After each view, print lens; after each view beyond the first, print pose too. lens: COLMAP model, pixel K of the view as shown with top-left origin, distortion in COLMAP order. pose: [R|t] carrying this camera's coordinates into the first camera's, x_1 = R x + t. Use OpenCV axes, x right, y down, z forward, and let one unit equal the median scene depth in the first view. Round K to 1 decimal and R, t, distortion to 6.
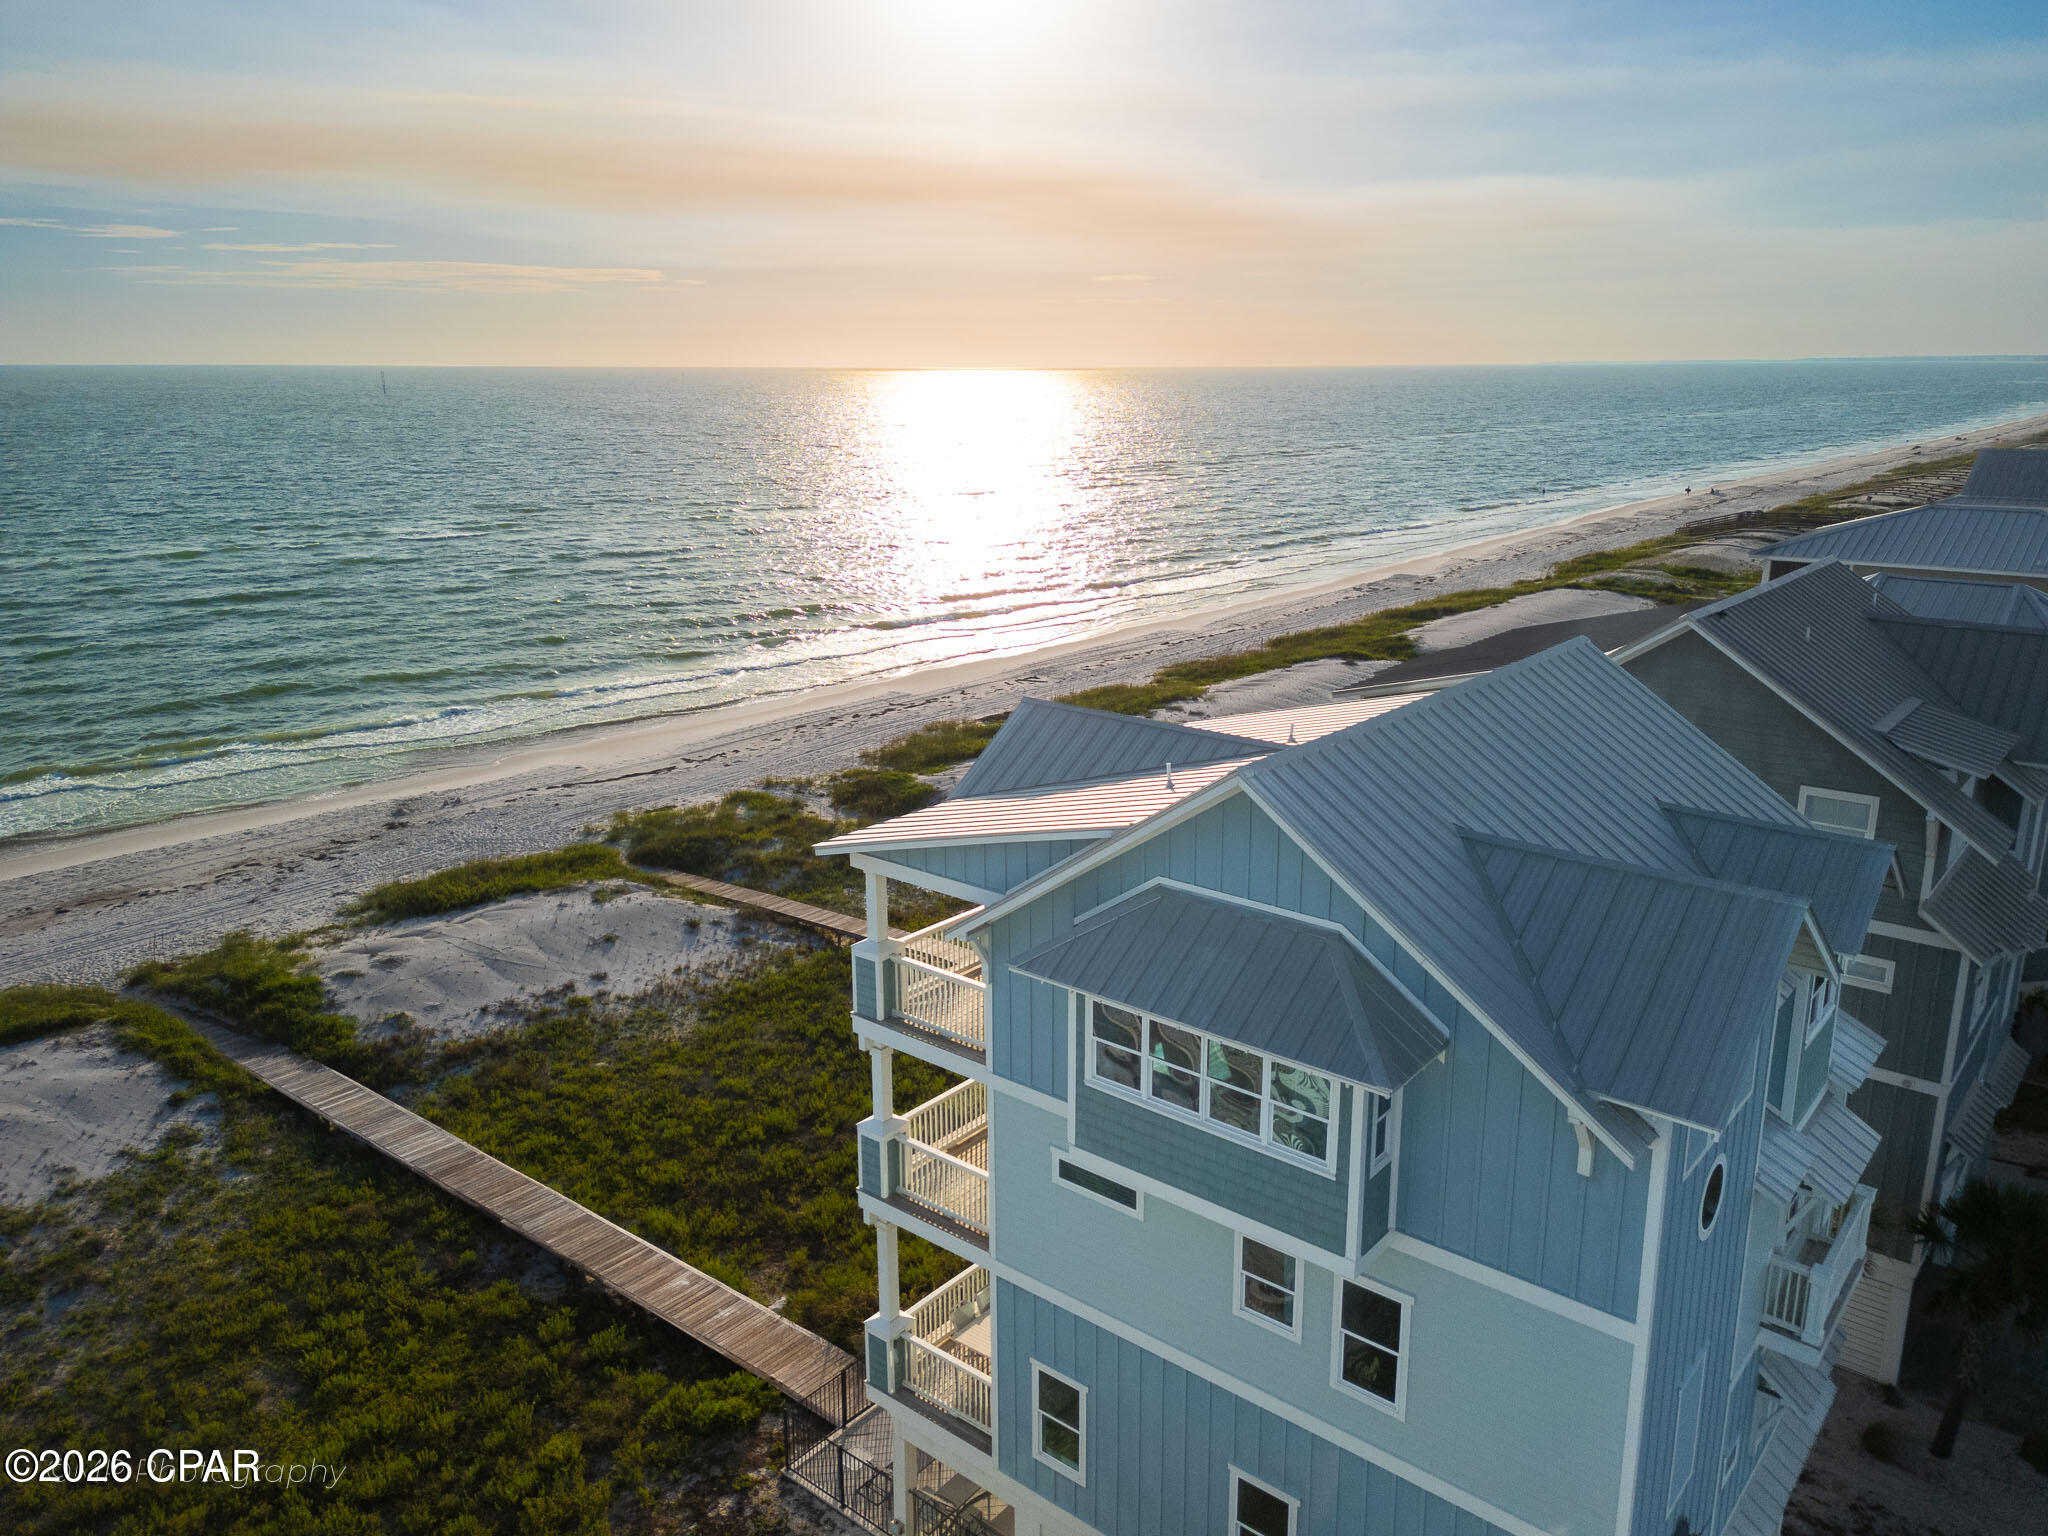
lens RADIAL K [[1387.2, 0, 1043.9], [0, 1387.2, 747.5], [0, 0, 1]] dist [0.040333, -0.019333]
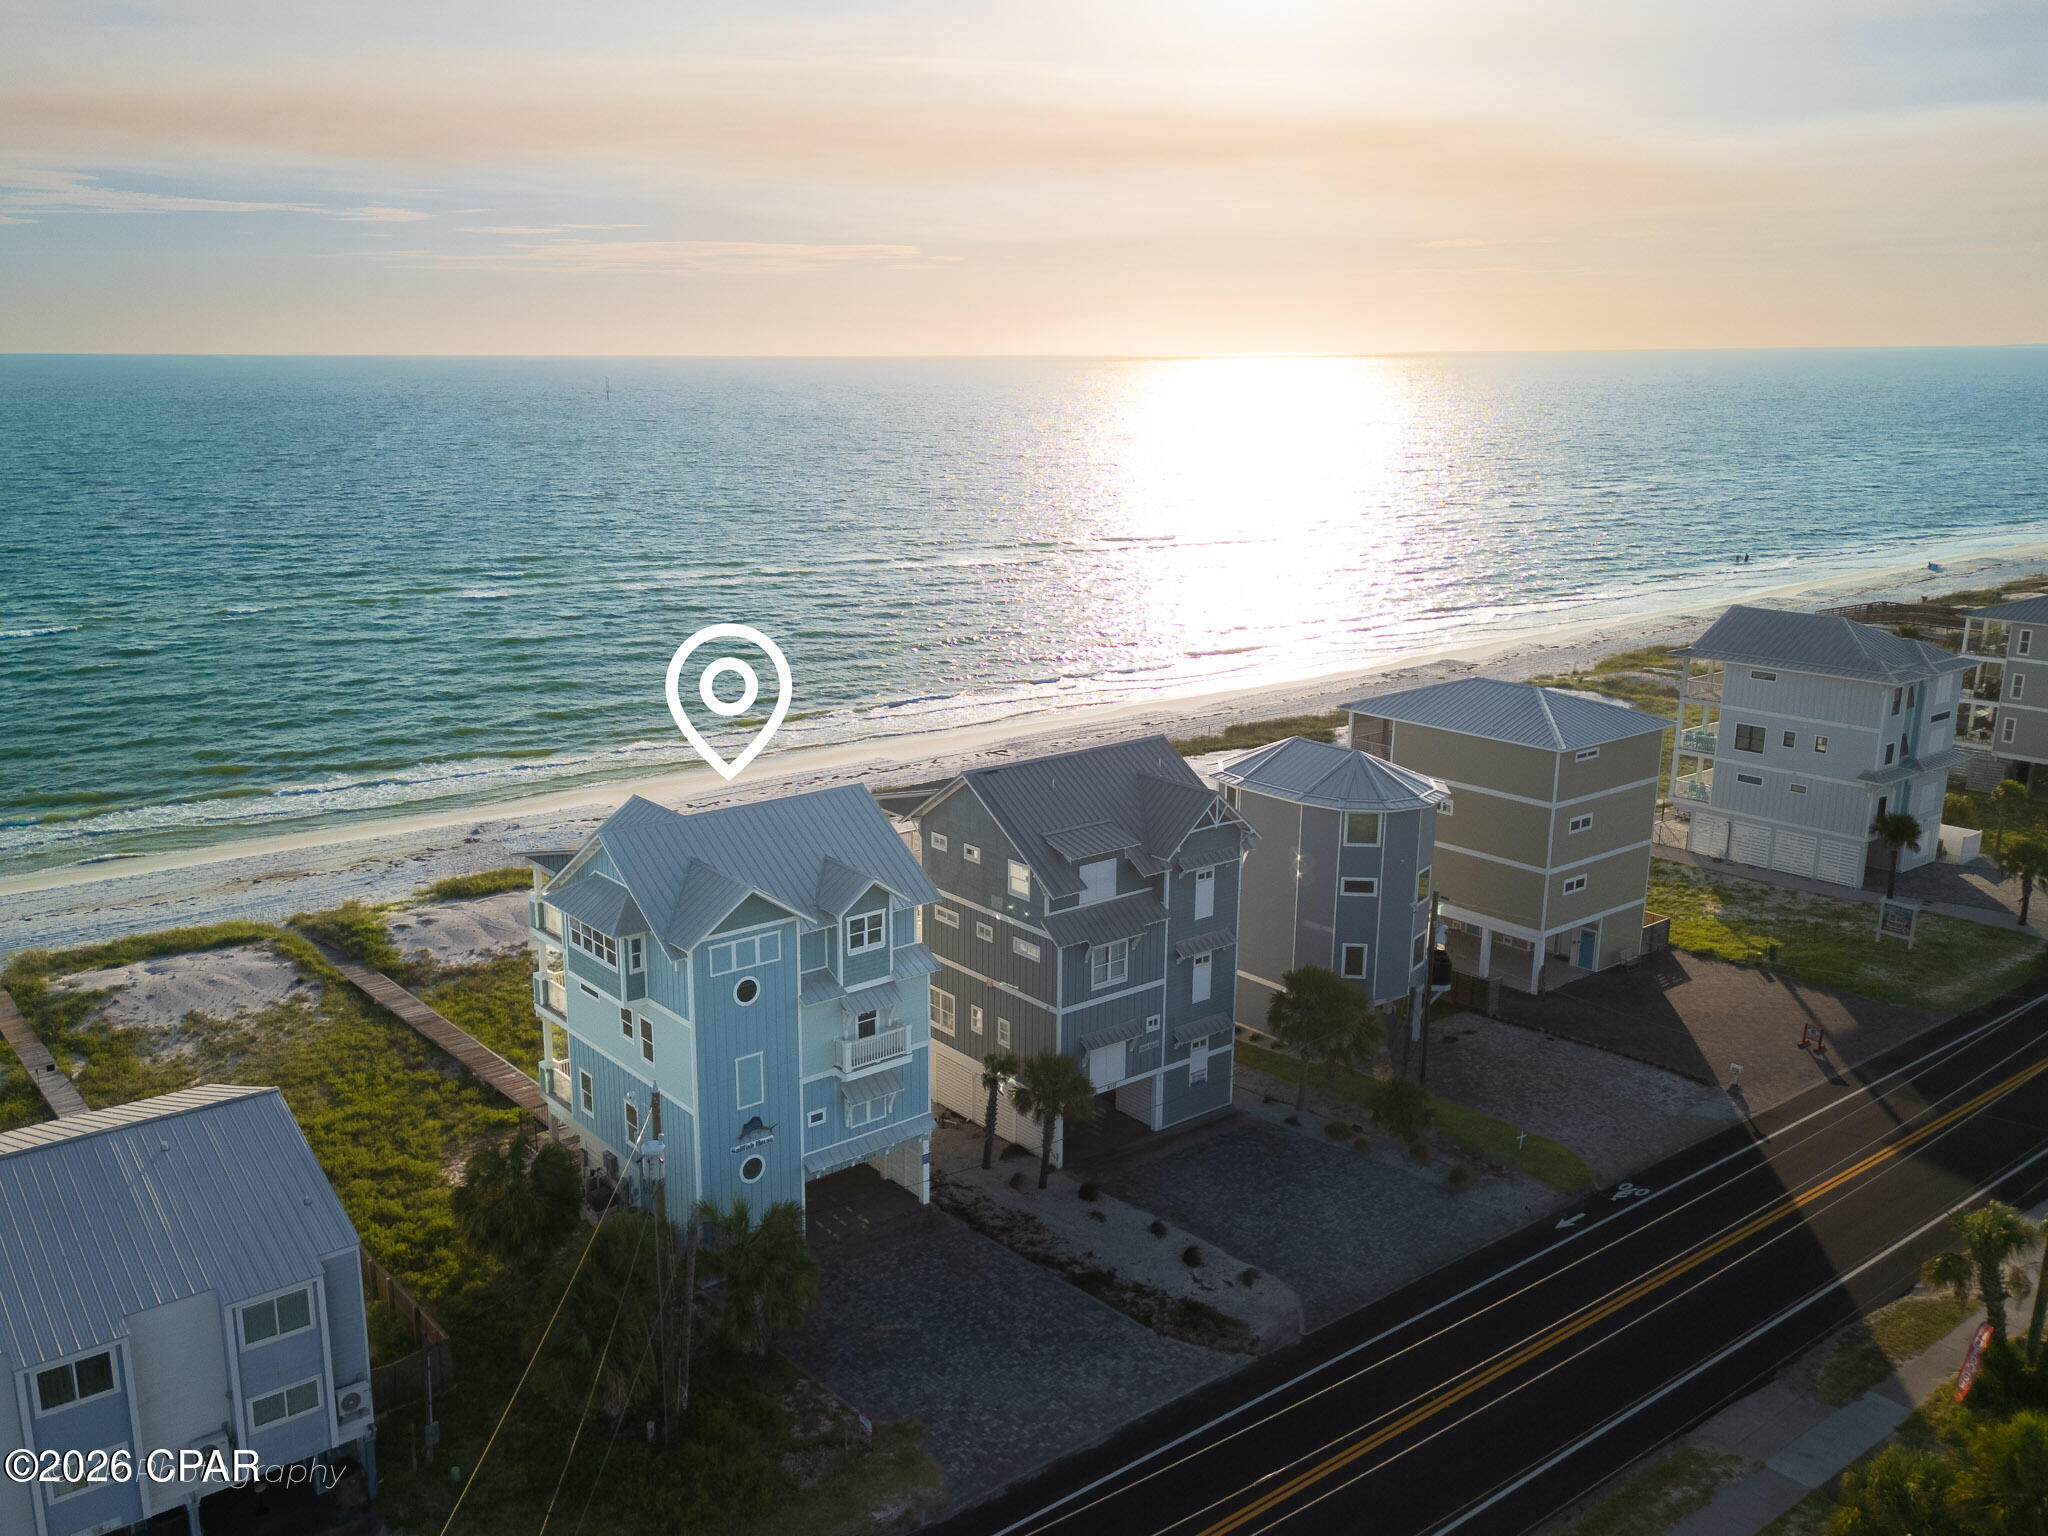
lens RADIAL K [[1657.7, 0, 1013.8], [0, 1657.7, 779.7], [0, 0, 1]] dist [0.034043, 0.008842]
pose [[0.978068, 0.054338, -0.201073, 0.649590], [-0.056071, 0.998422, -0.002929, -0.050291], [0.200596, 0.014139, 0.979572, -0.858908]]
